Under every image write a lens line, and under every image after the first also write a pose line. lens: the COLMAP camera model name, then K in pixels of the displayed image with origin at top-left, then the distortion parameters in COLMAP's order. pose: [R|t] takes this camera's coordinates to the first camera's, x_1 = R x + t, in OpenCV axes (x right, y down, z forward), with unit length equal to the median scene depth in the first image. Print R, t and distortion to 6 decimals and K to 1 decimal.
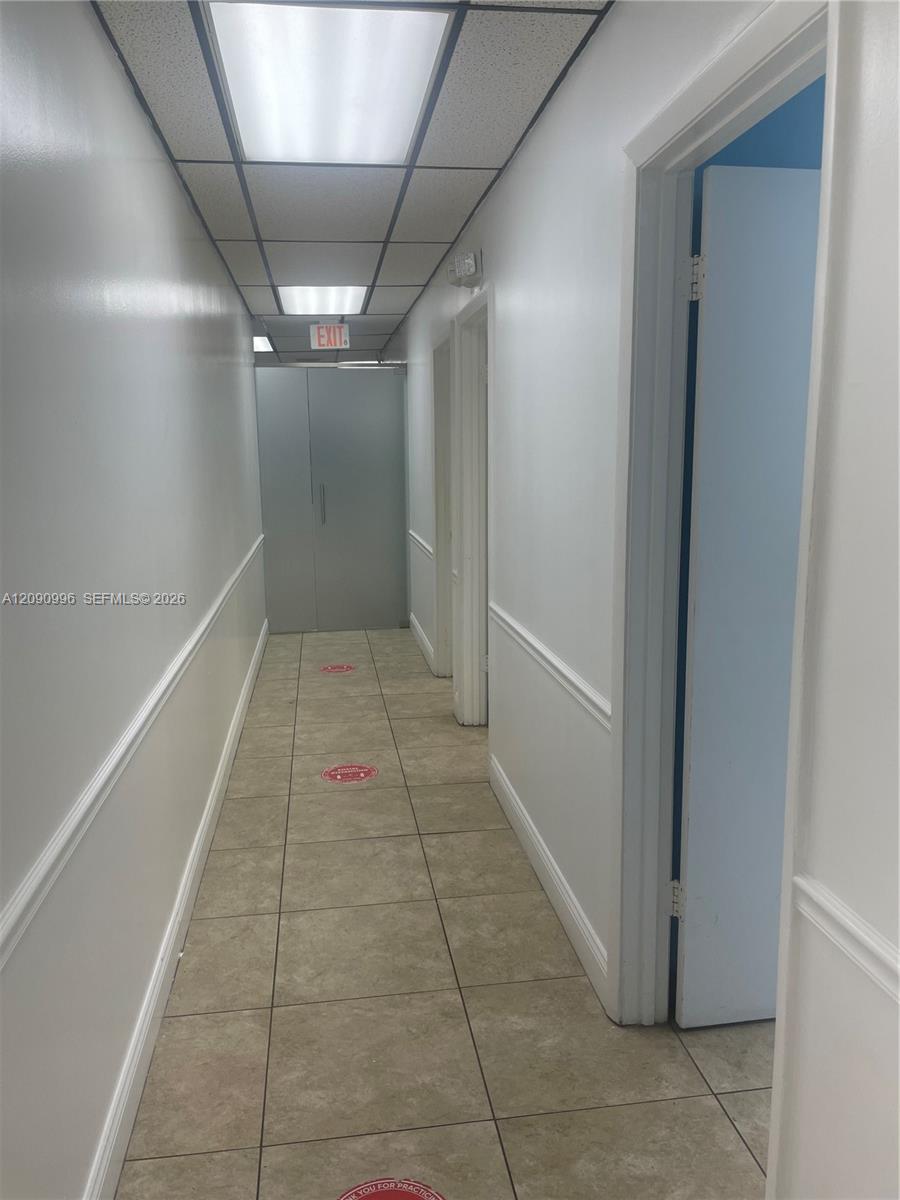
lens RADIAL K [[911.9, 0, 449.6], [0, 911.9, 599.9], [0, 0, 1]] dist [-0.003642, -0.004393]
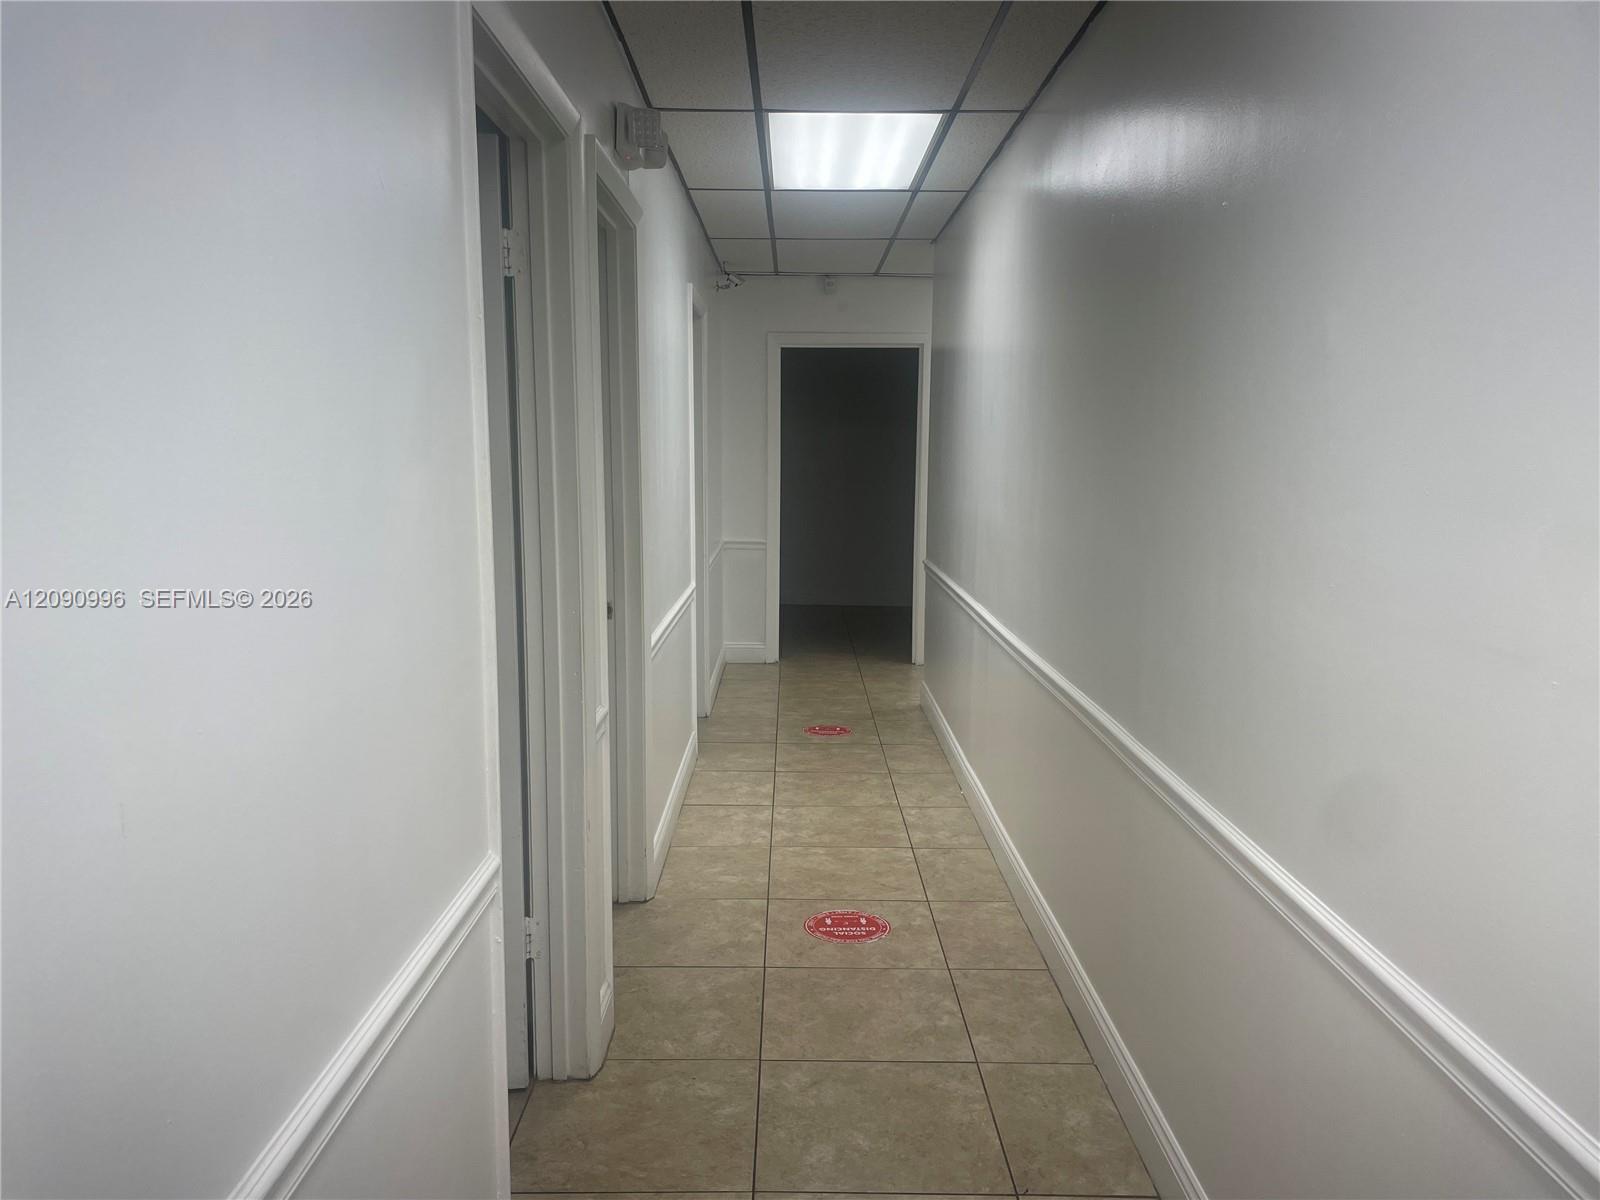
lens RADIAL K [[1215.9, 0, 799.1], [0, 1215.9, 601.1], [0, 0, 1]] dist [-0.003642, -0.004393]
pose [[-0.990787, -0.007827, 0.135200, -0.208317], [0.031170, 0.958347, 0.283902, -0.306662], [-0.131791, 0.285501, -0.949274, 1.921103]]
